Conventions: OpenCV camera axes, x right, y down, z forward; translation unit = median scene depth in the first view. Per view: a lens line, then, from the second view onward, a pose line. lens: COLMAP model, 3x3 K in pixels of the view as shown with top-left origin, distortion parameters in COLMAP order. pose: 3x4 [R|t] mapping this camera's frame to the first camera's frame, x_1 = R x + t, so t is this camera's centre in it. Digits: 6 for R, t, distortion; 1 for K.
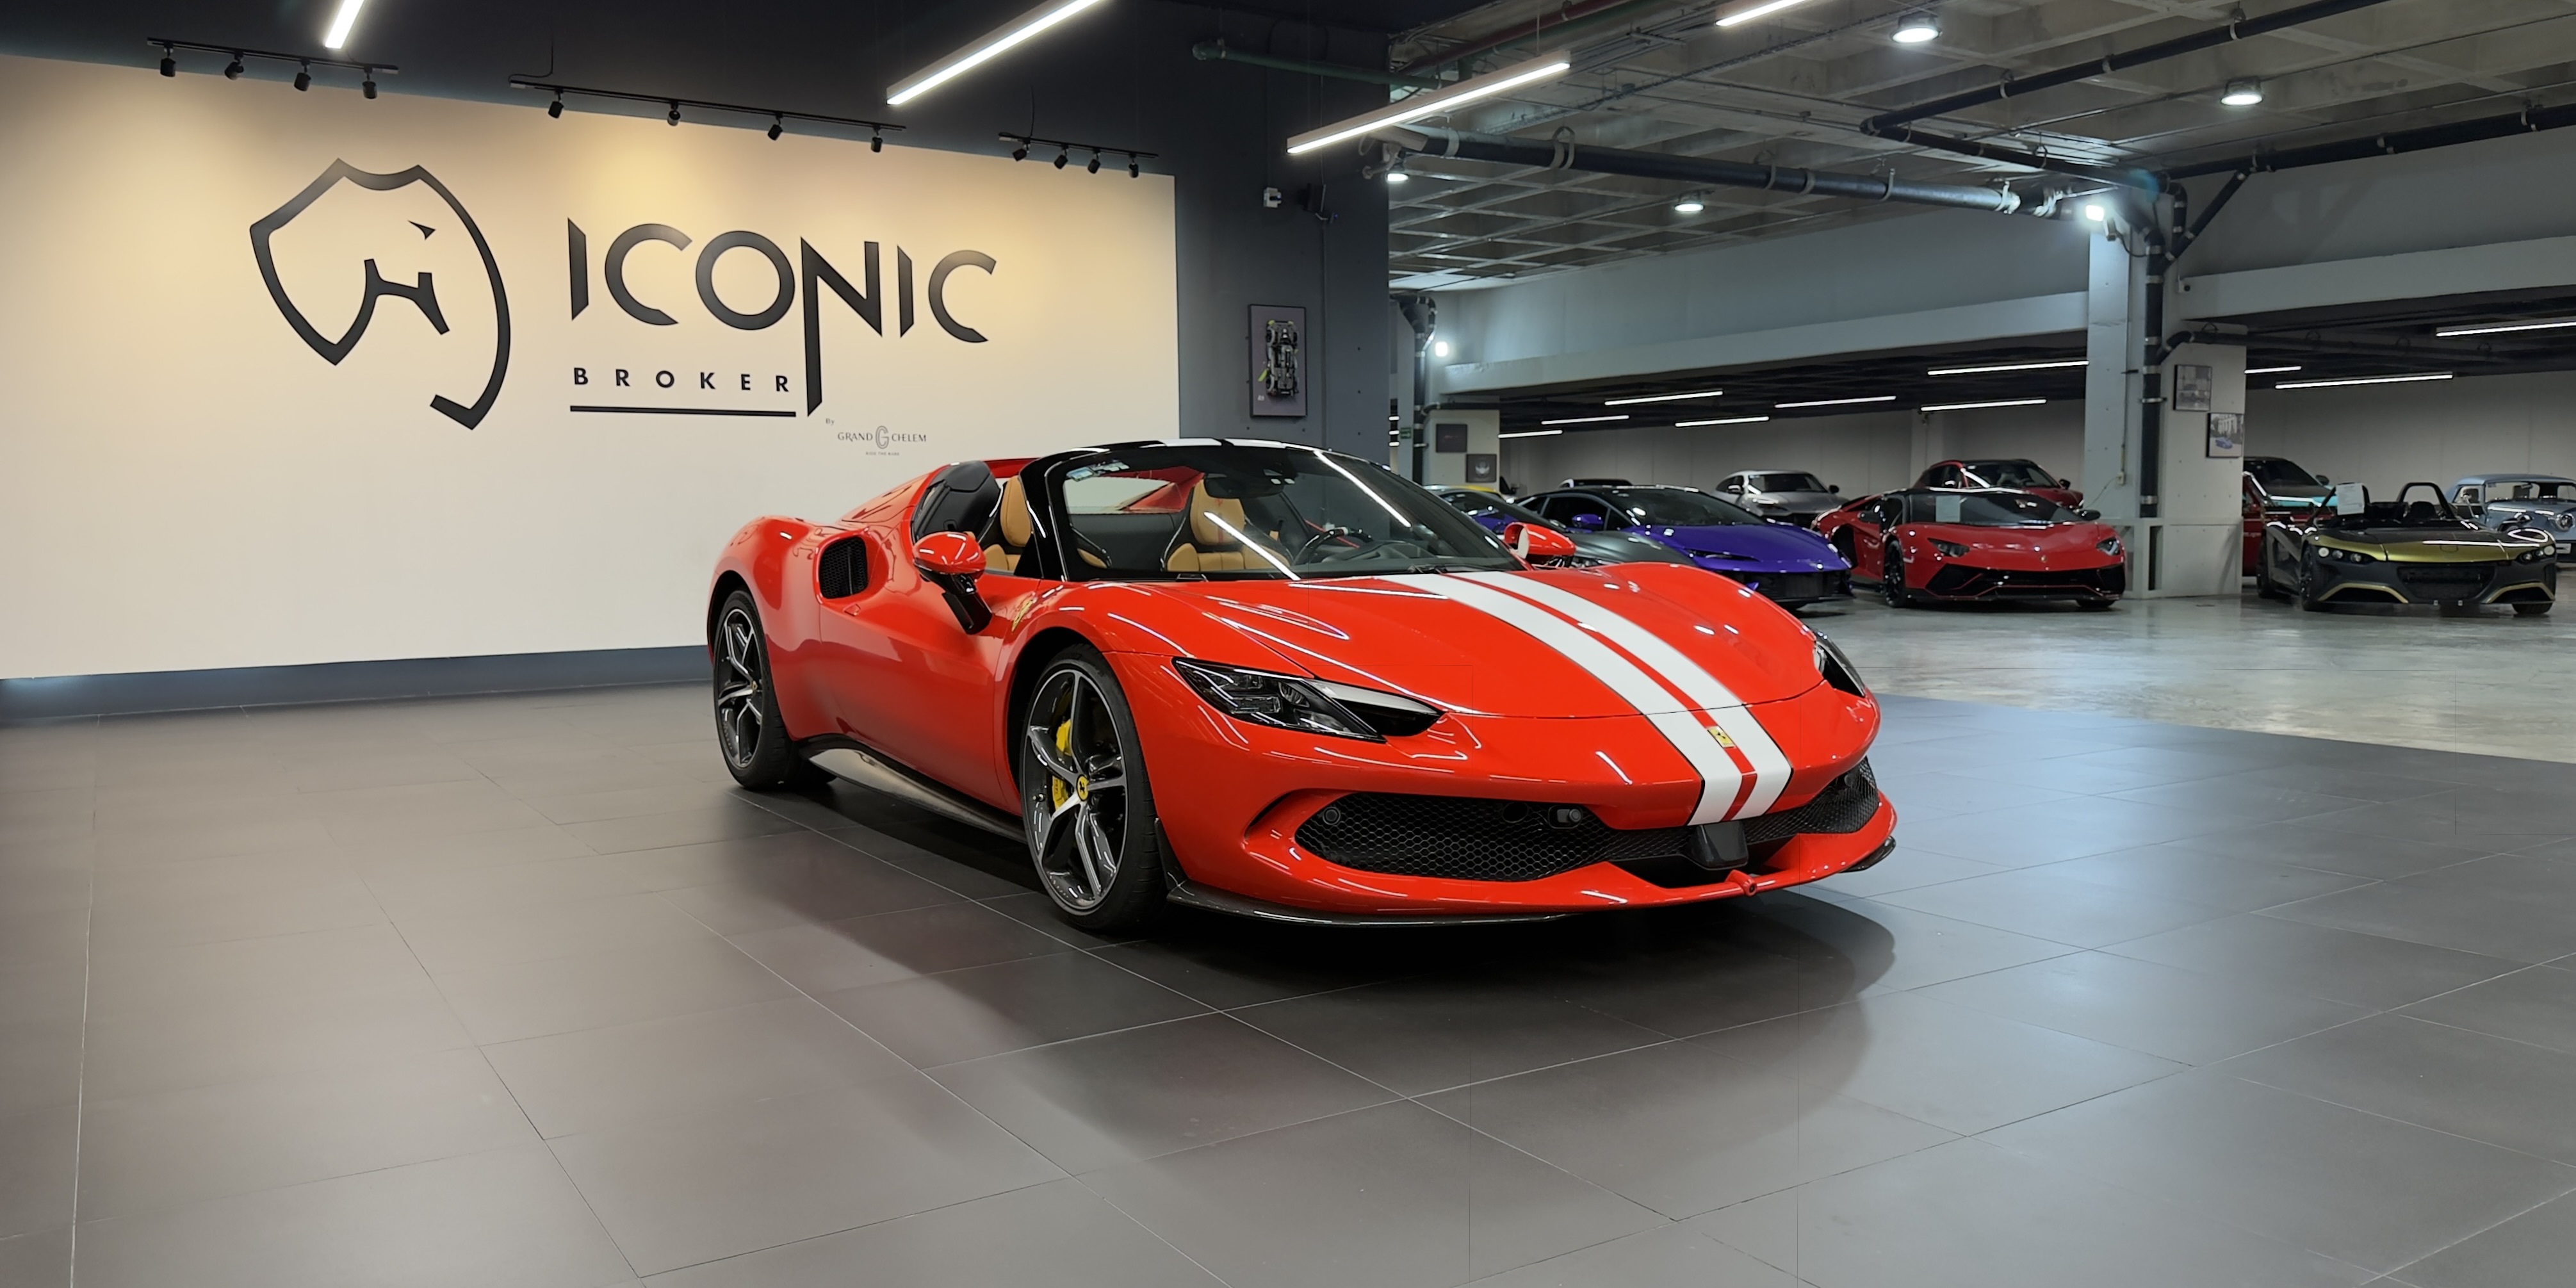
lens RADIAL K [[1834.2, 0, 1360.1], [0, 1834.2, 757.4], [0, 0, 1]] dist [0.038486, -0.053097]
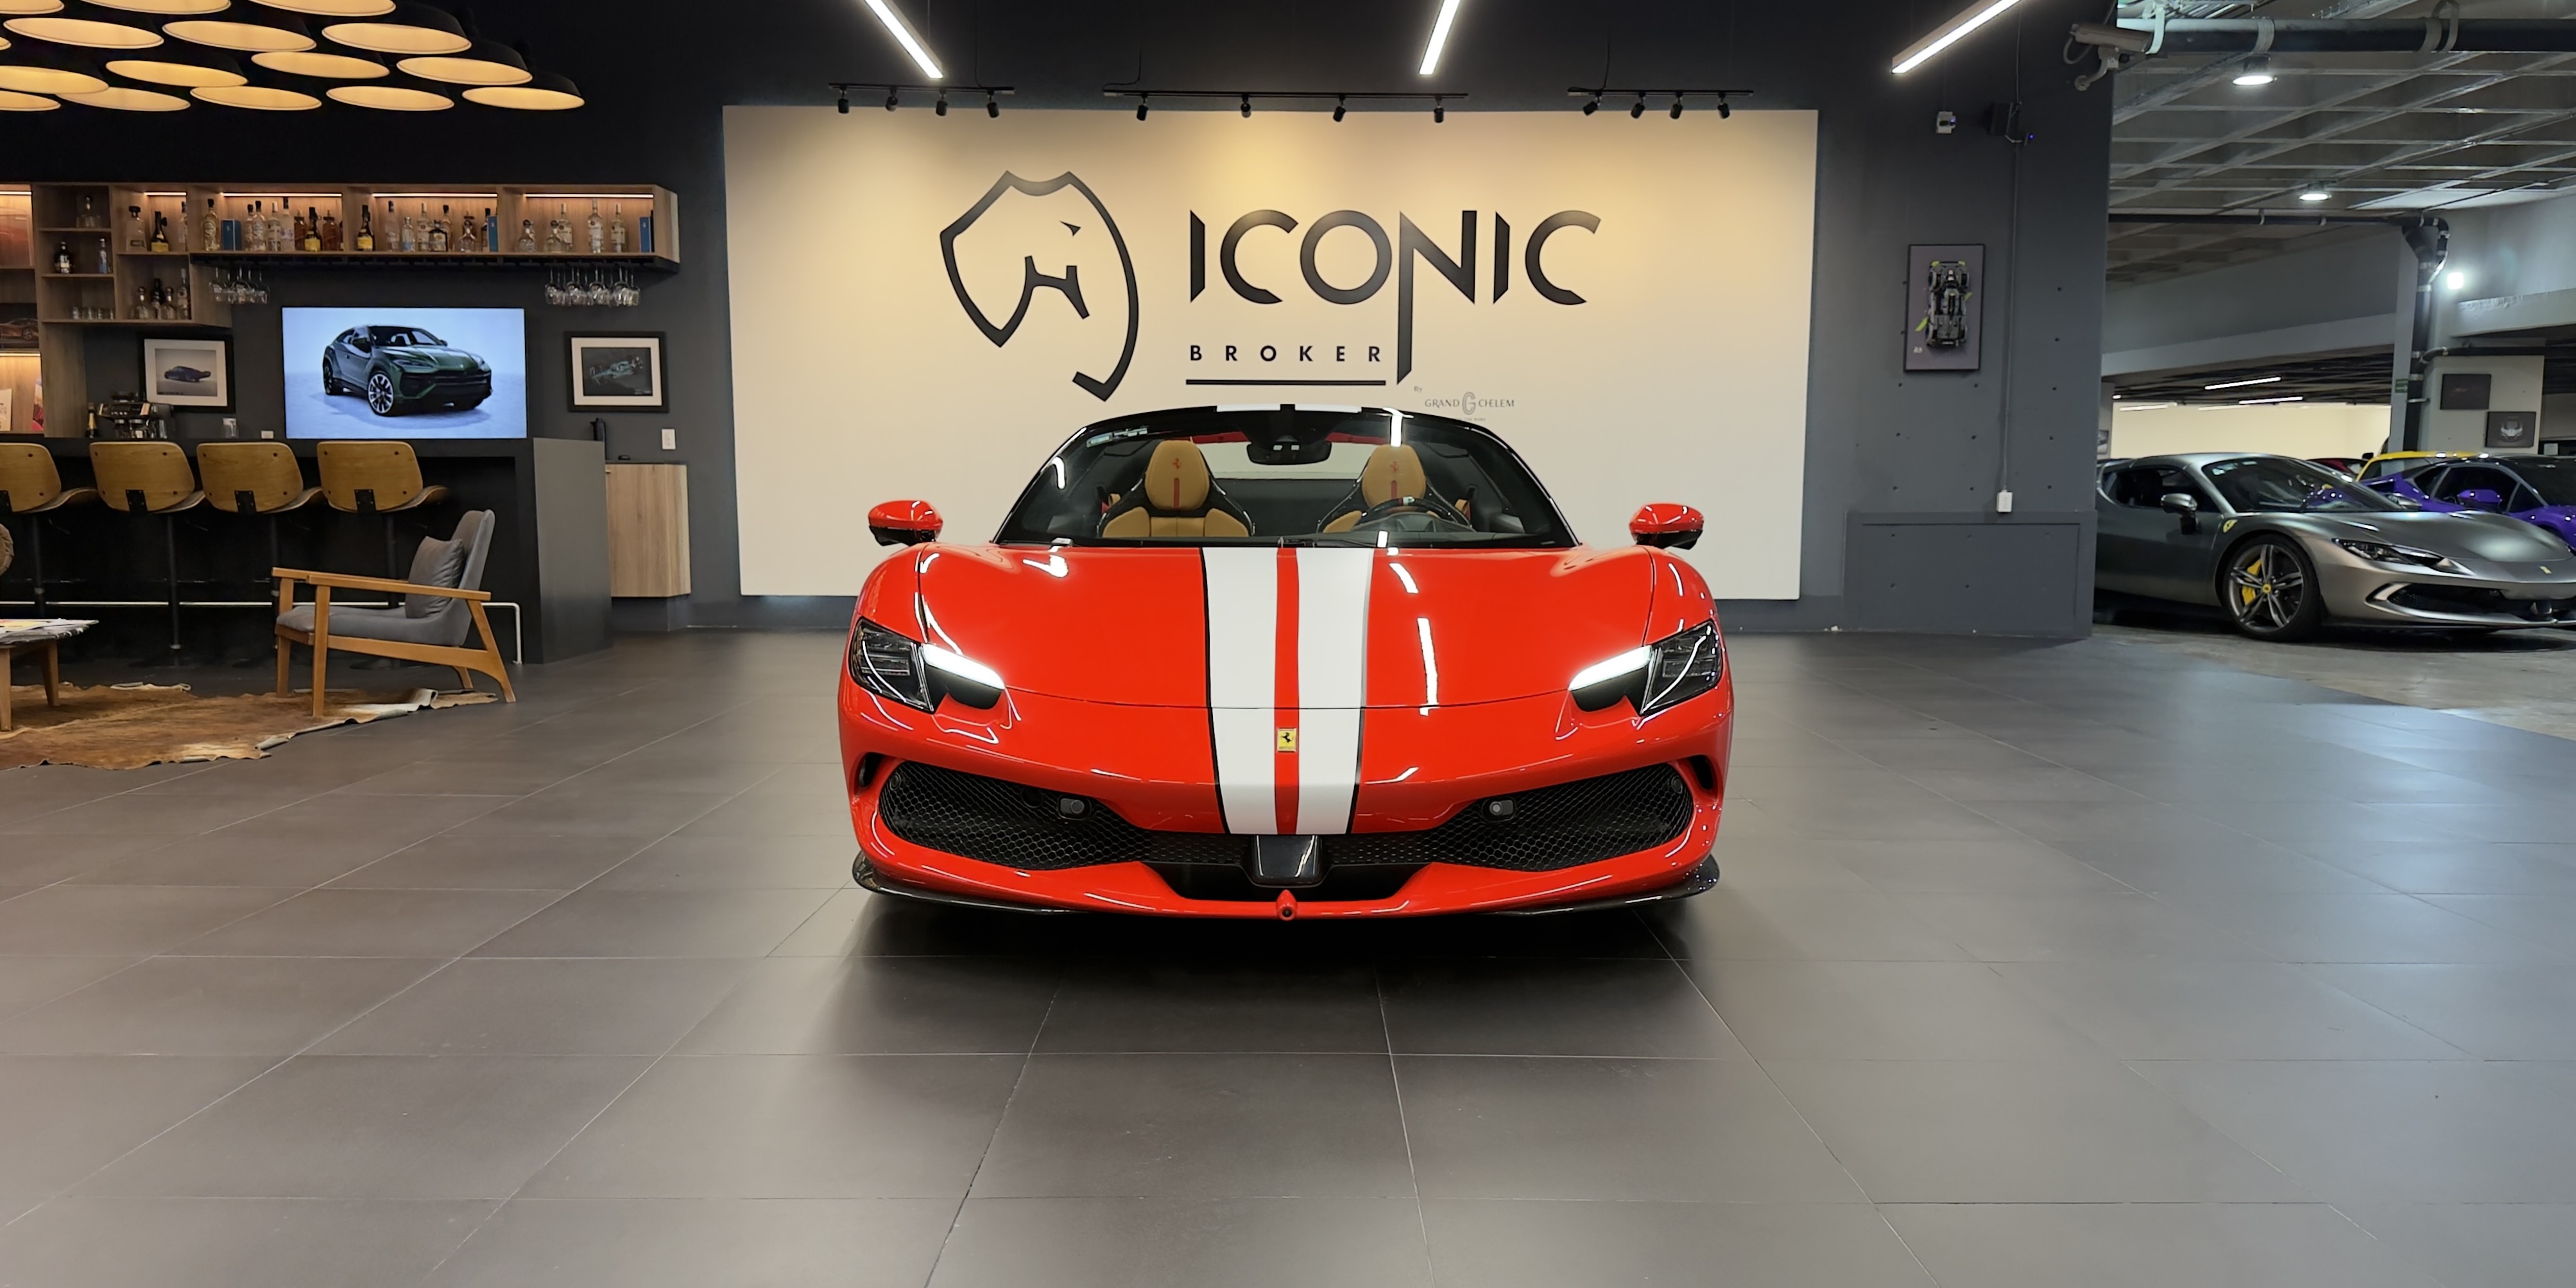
lens RADIAL K [[1876.0, 0, 1308.1], [0, 1876.0, 733.0], [0, 0, 1]] dist [0.063008, -0.091585]
pose [[0.837250, 0.083211, -0.540452, 0.250153], [-0.082295, 0.996271, 0.025904, -0.013594], [0.540592, 0.022788, 0.840976, 0.091812]]
